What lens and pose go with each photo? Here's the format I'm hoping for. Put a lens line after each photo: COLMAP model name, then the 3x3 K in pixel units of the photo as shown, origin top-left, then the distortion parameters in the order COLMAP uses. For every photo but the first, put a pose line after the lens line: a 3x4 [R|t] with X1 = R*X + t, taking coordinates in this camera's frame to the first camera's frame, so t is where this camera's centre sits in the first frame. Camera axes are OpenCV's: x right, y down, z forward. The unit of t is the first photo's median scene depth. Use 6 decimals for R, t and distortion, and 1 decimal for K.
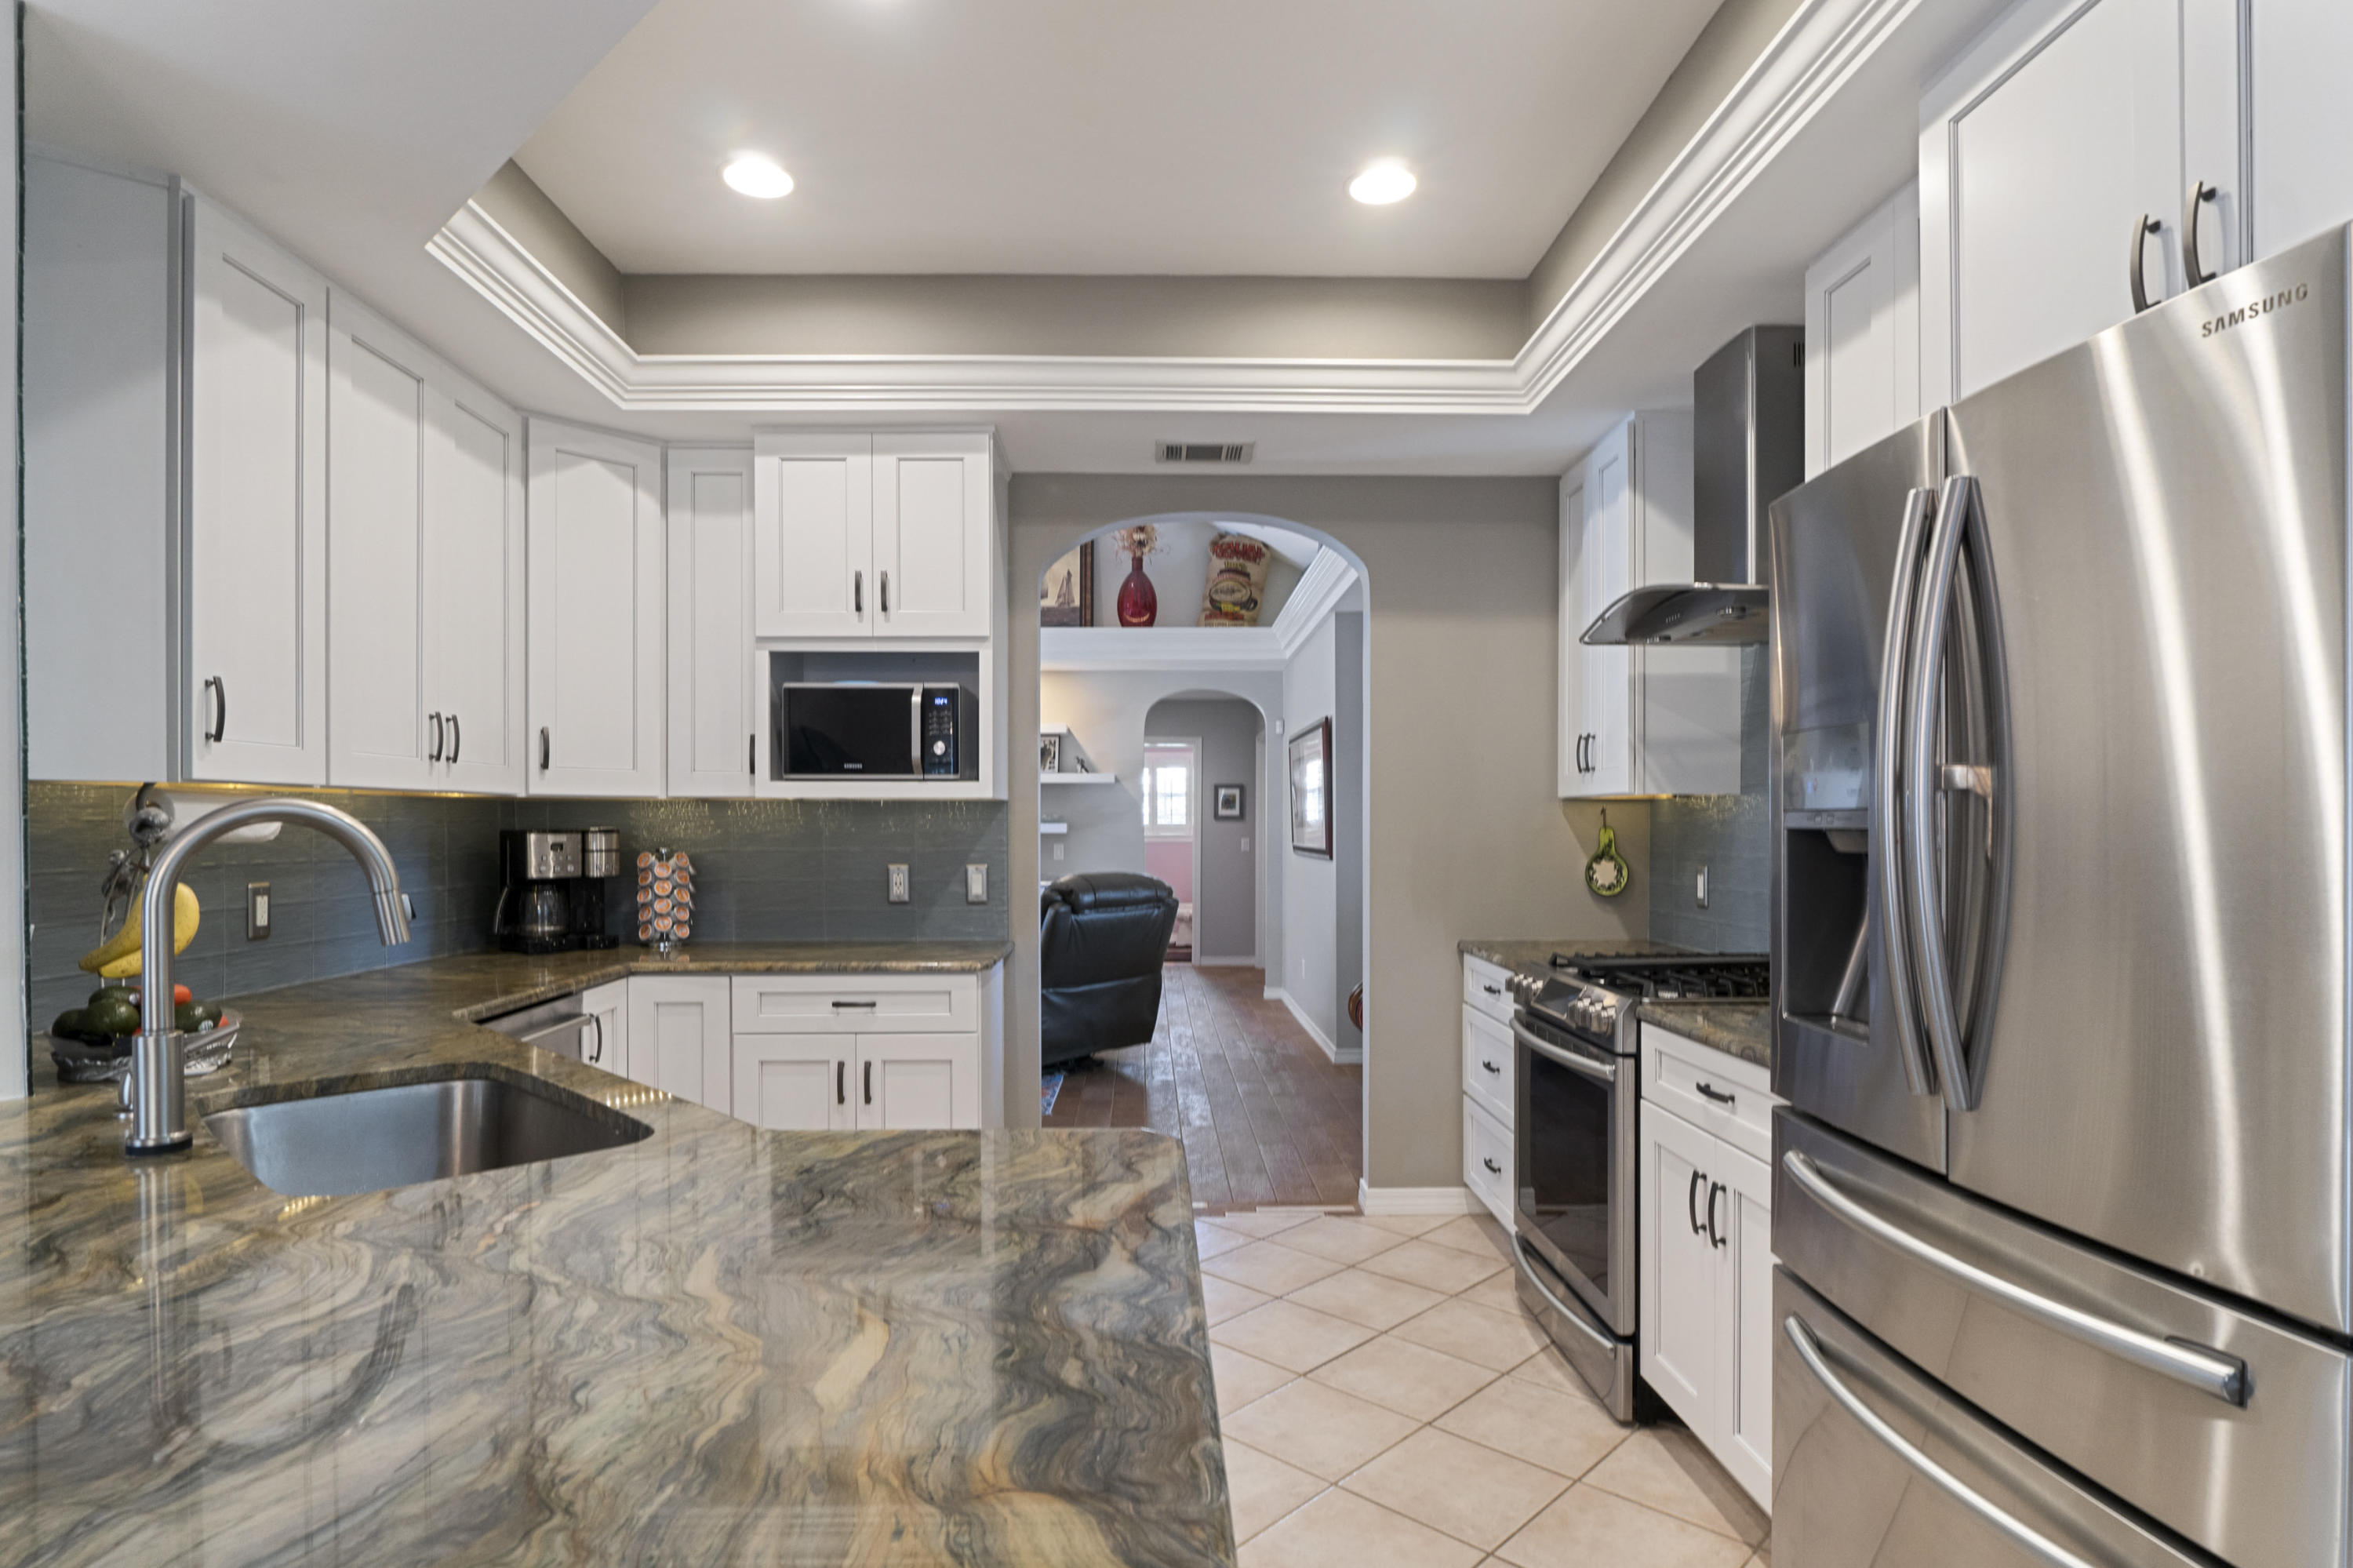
lens RADIAL K [[1248.8, 0, 1173.9], [0, 1248.8, 827.5], [0, 0, 1]] dist [-0.001046, -0.001048]
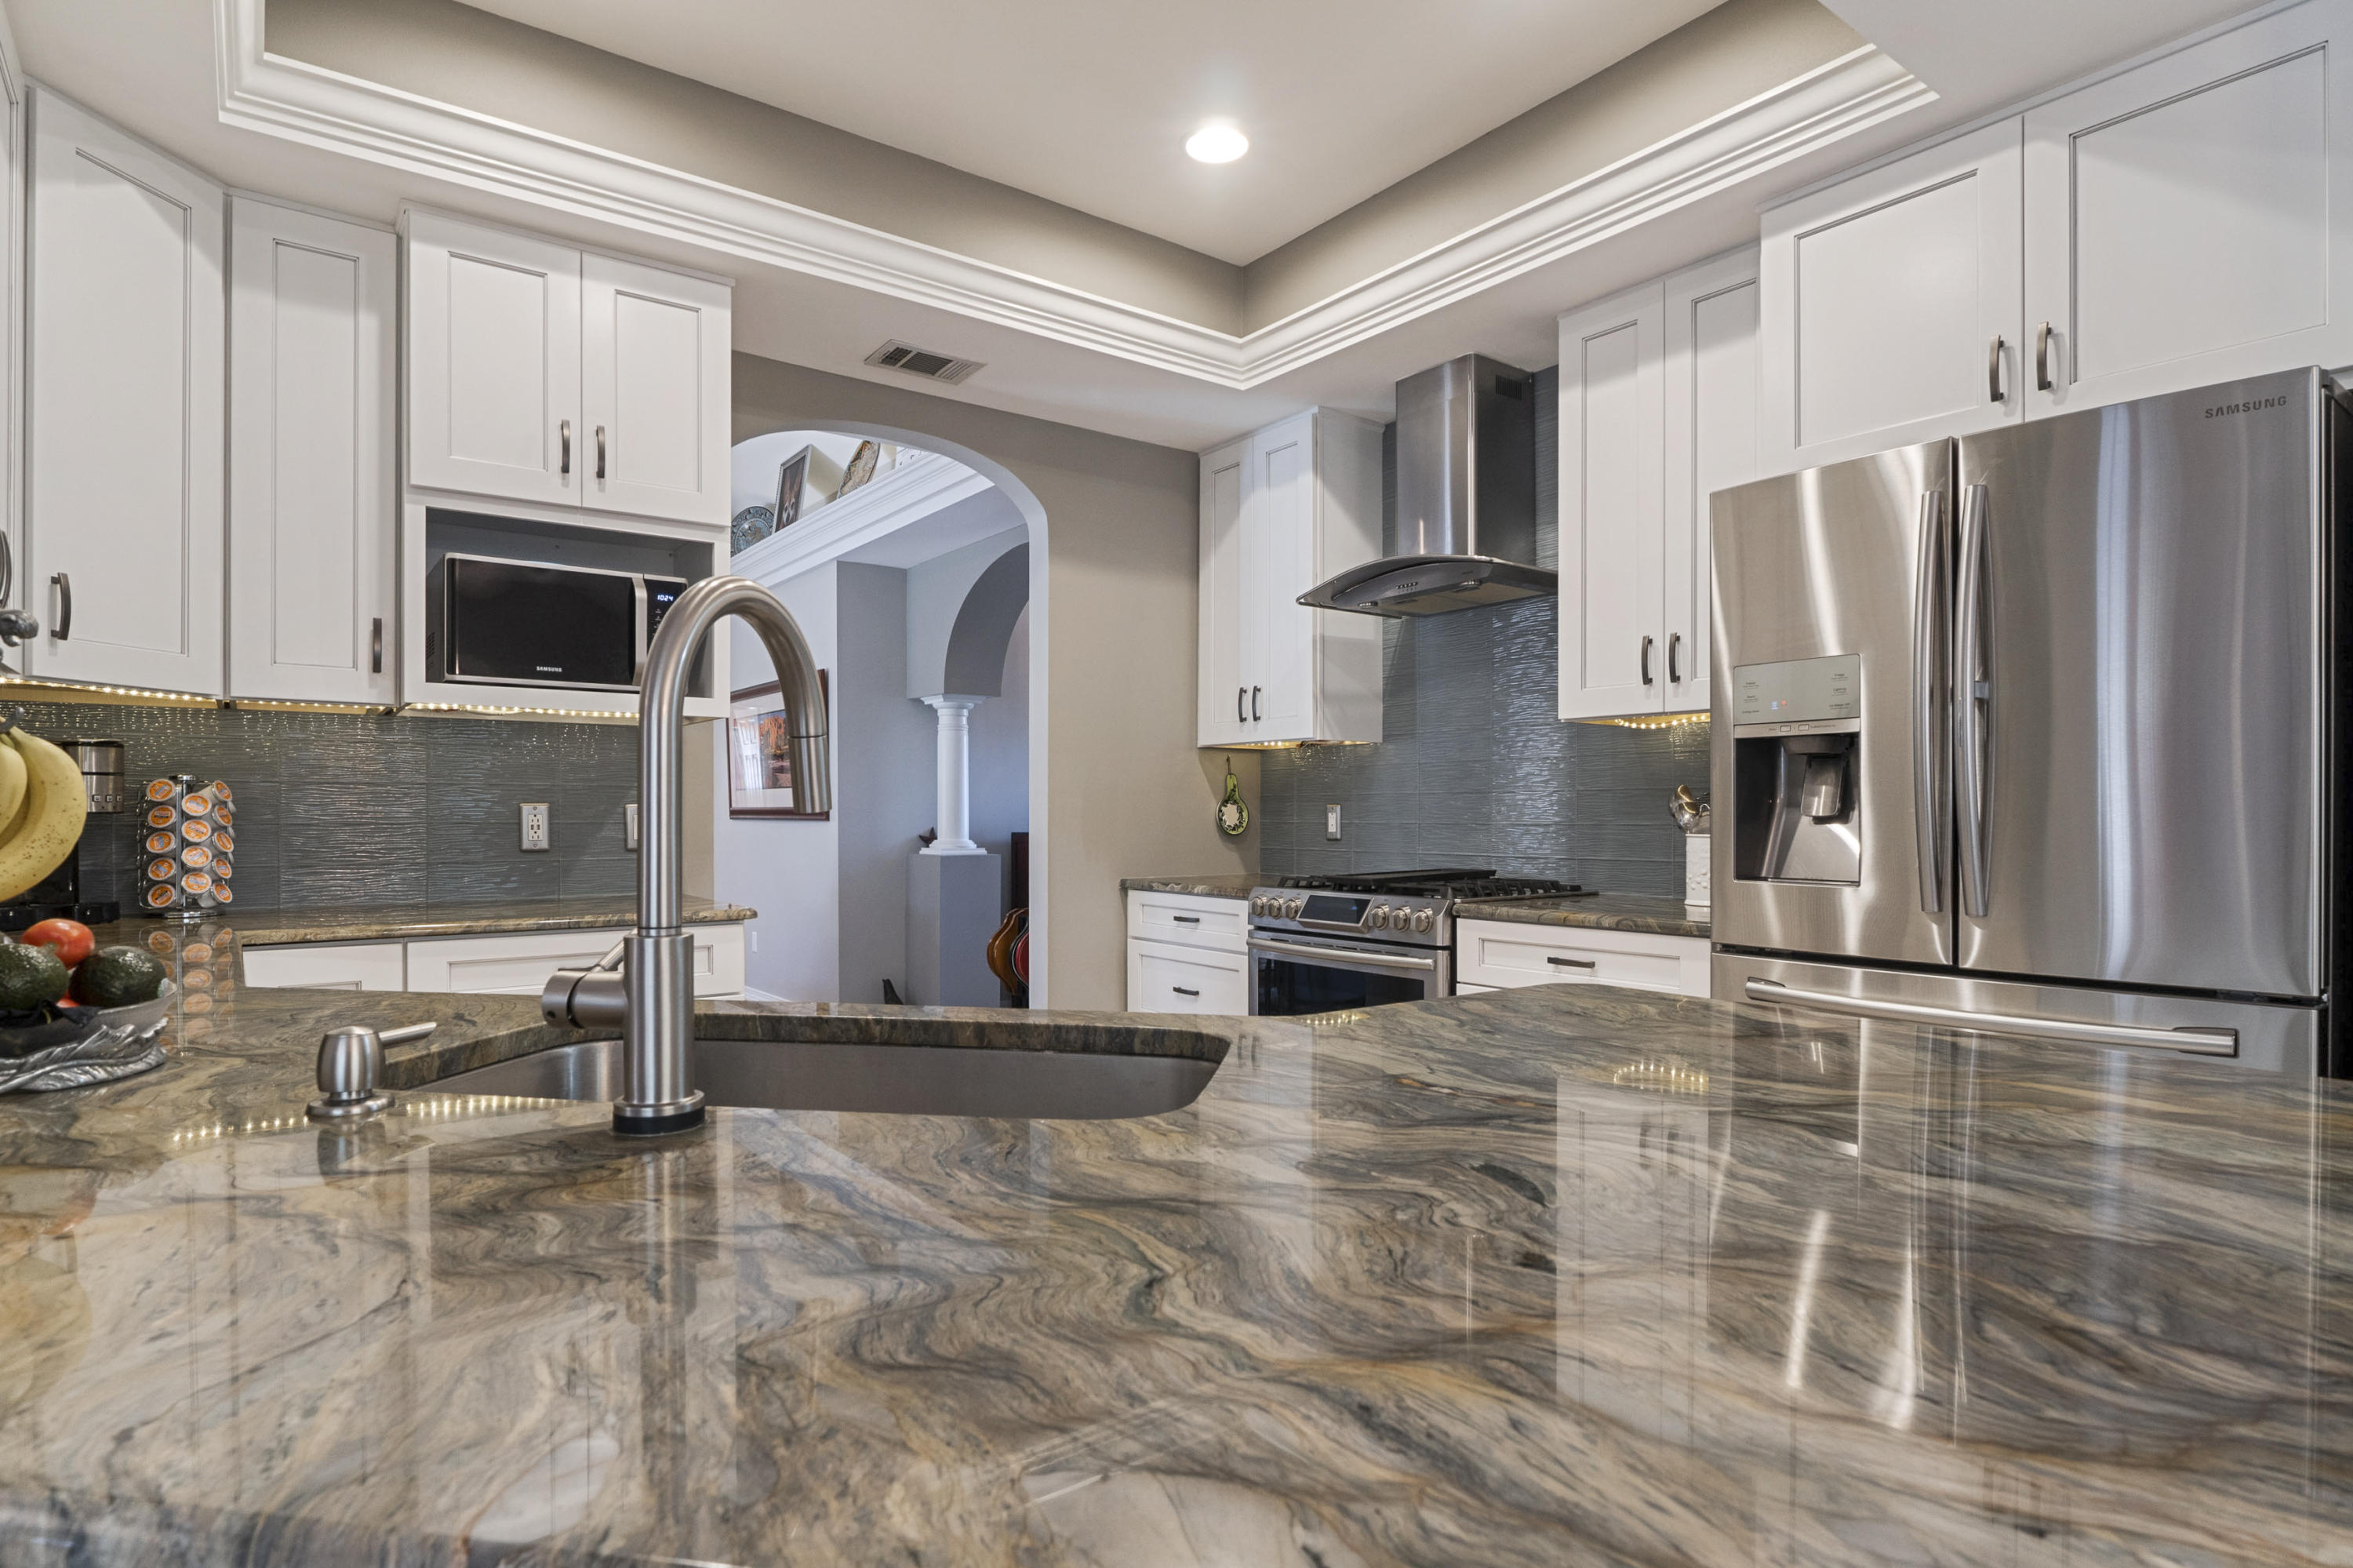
lens RADIAL K [[1240.5, 0, 1176.8], [0, 1240.5, 810.6], [0, 0, 1]] dist [0.000648, 0.000343]
pose [[0.816821, 0.001623, 0.576889, -0.386700], [-0.000400, 0.999997, -0.002246, 0.041013], [-0.576891, 0.001604, 0.816819, 0.138939]]
